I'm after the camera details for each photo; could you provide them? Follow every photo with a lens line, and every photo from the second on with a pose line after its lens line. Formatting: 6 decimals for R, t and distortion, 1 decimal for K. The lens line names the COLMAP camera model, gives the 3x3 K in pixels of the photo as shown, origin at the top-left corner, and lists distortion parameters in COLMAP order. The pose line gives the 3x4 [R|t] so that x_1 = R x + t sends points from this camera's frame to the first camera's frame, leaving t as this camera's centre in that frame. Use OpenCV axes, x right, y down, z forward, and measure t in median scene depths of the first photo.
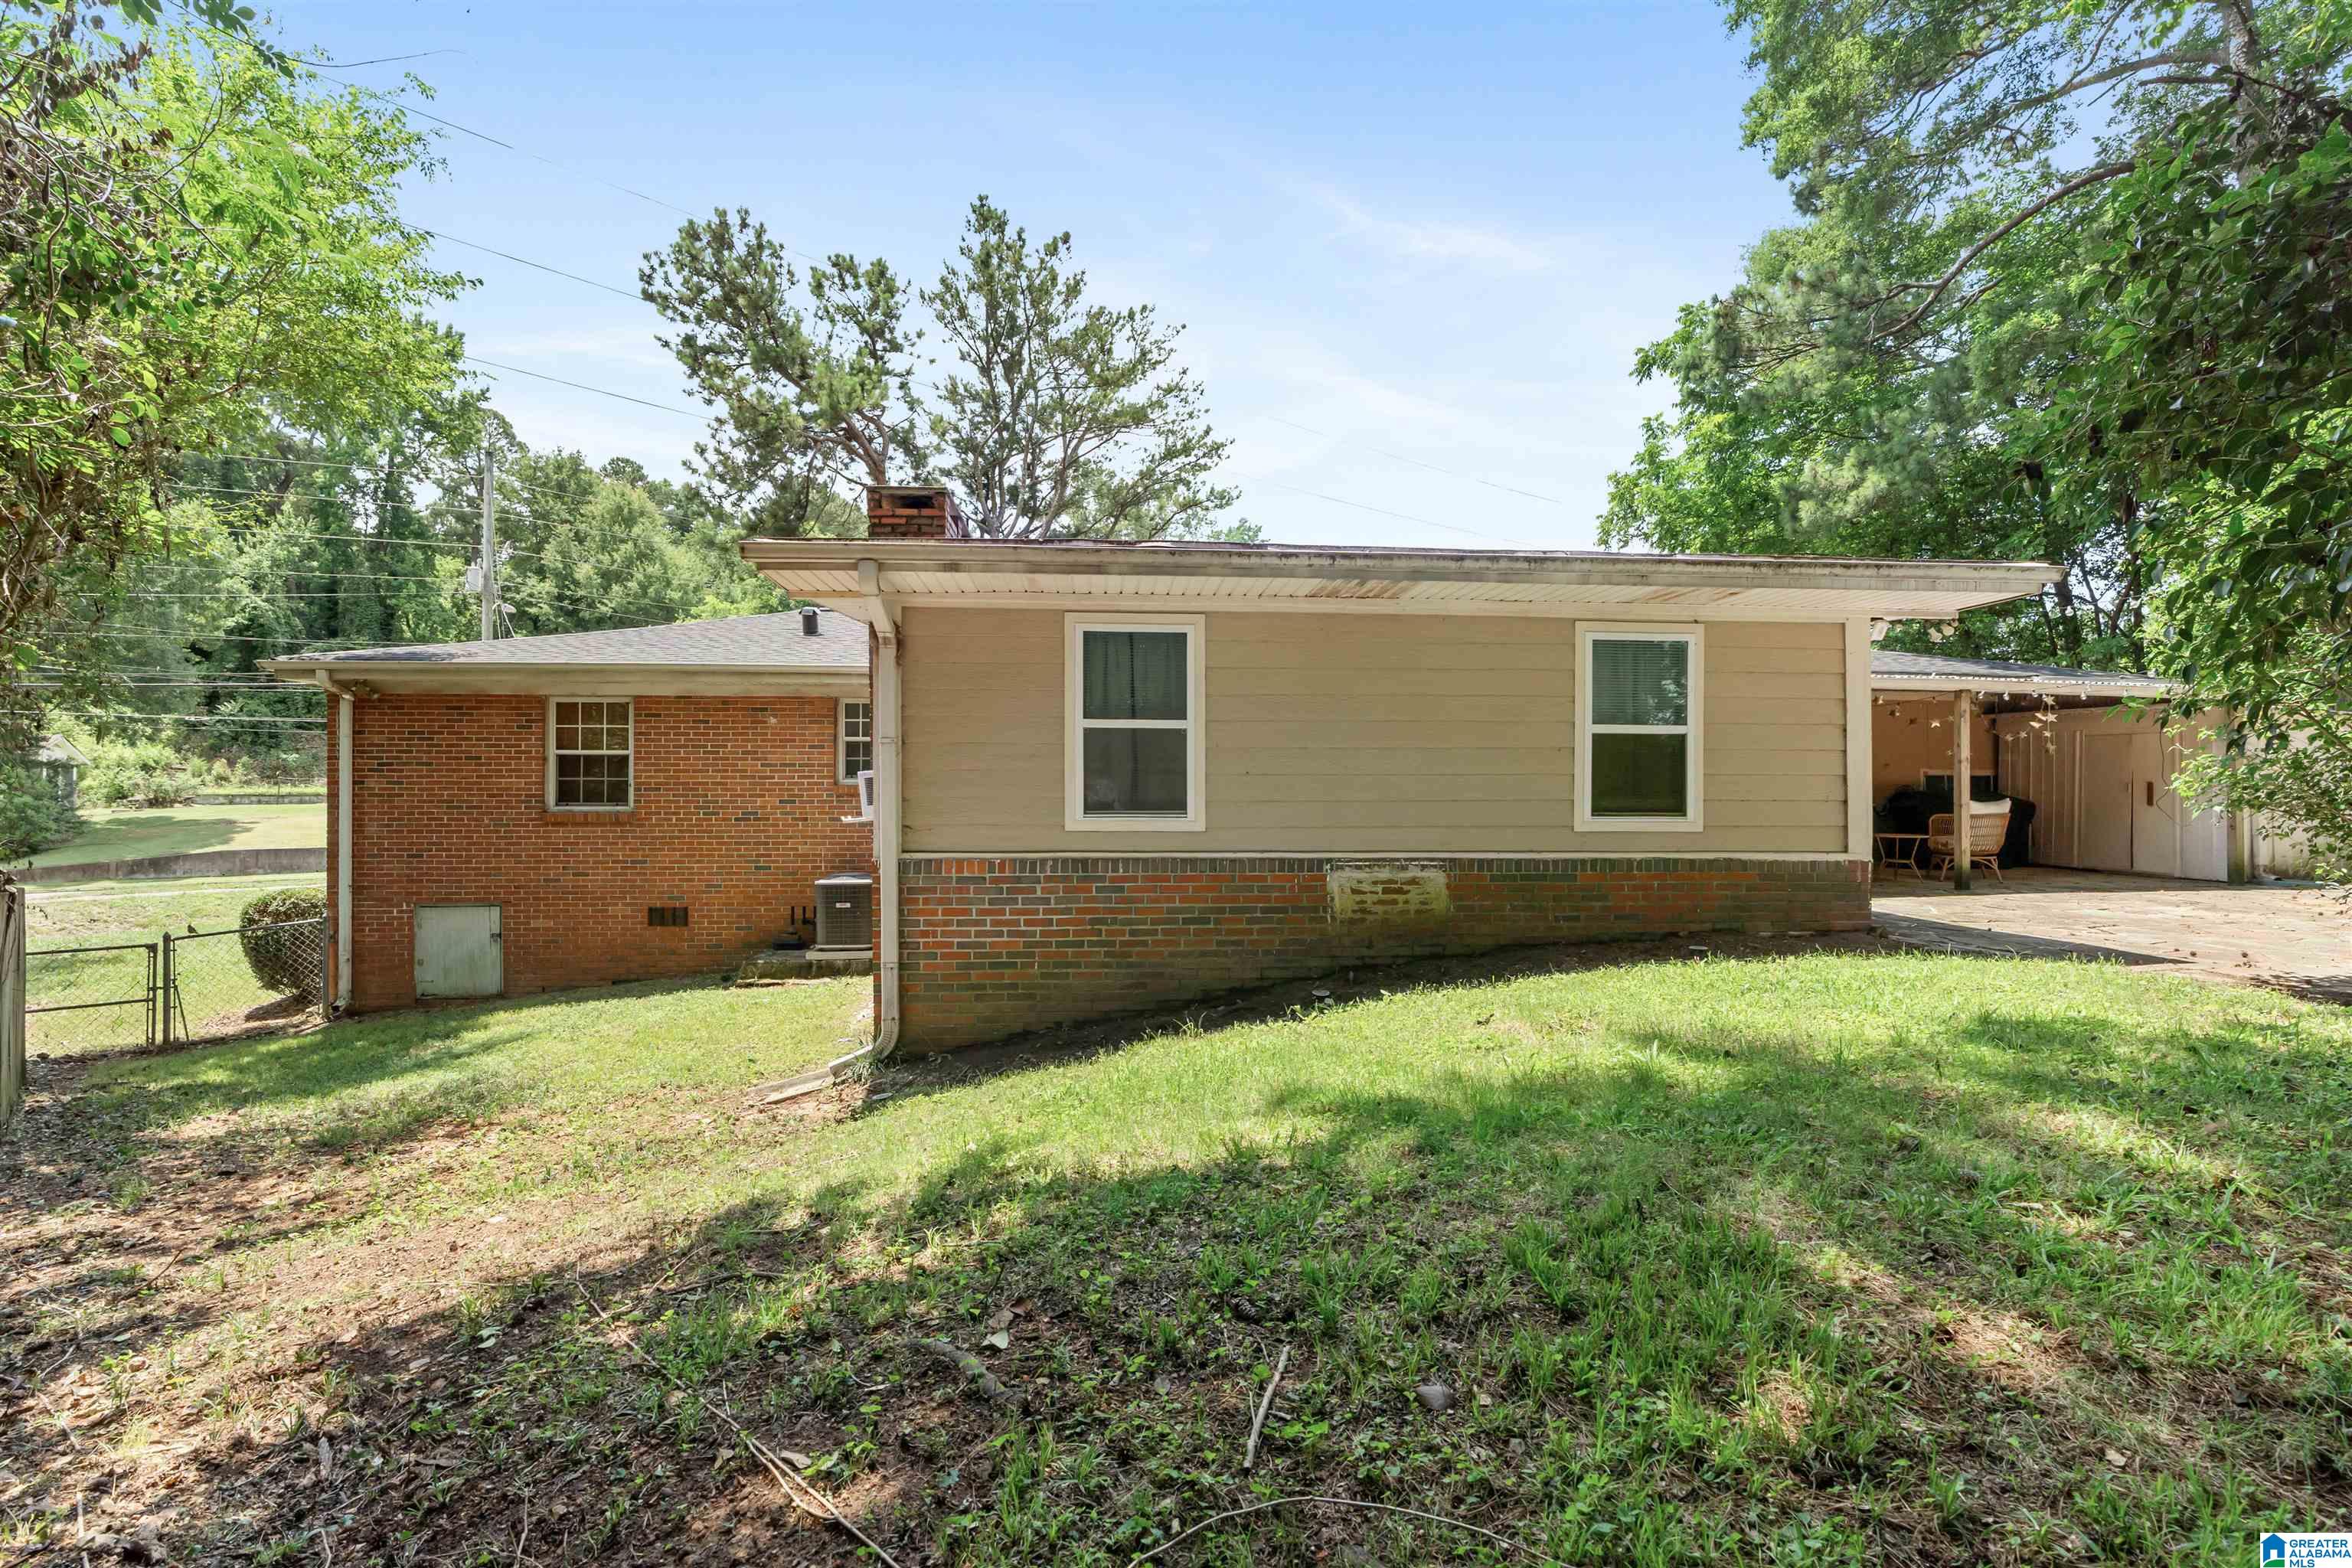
lens RADIAL K [[1078.2, 0, 1183.6], [0, 1078.2, 783.6], [0, 0, 1]] dist [-0.011070, 0.003448]
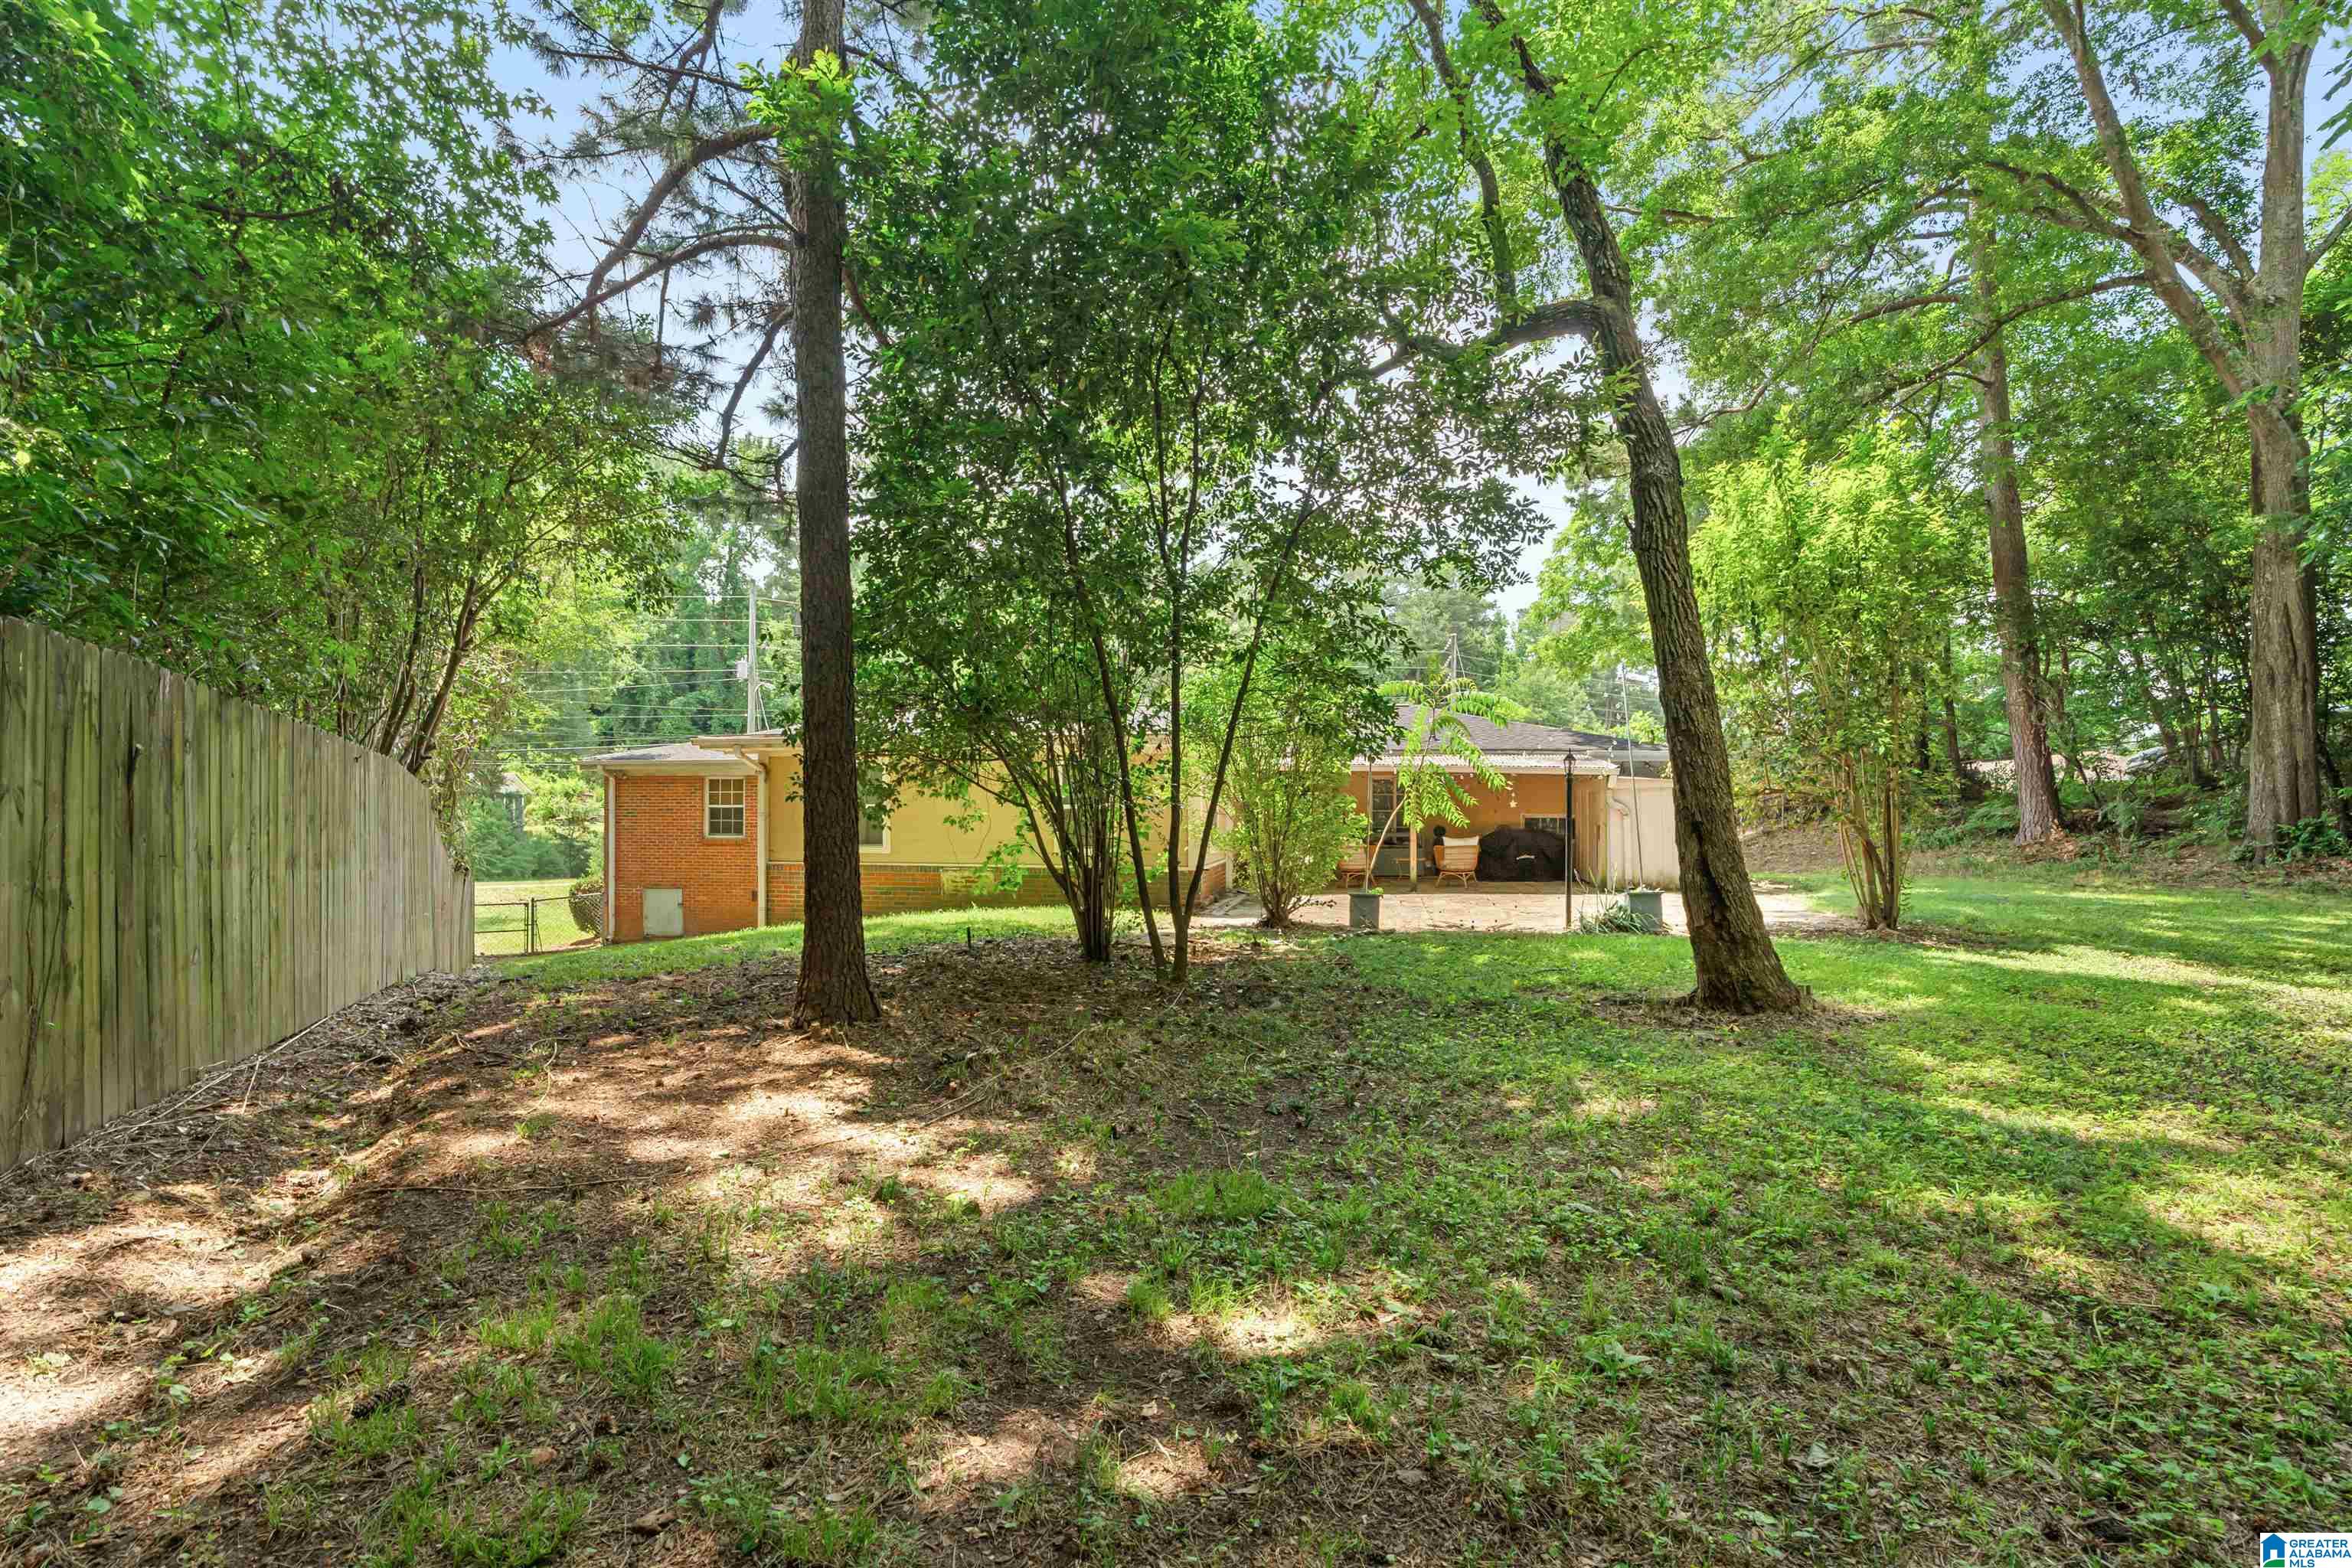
lens RADIAL K [[1078.2, 0, 1173.6], [0, 1078.2, 782.0], [0, 0, 1]] dist [-0.011070, 0.003448]
pose [[0.964767, -0.007559, -0.262996, 0.177445], [0.003533, 0.999869, -0.015779, -0.010146], [0.263081, 0.014294, 0.964668, -0.152075]]
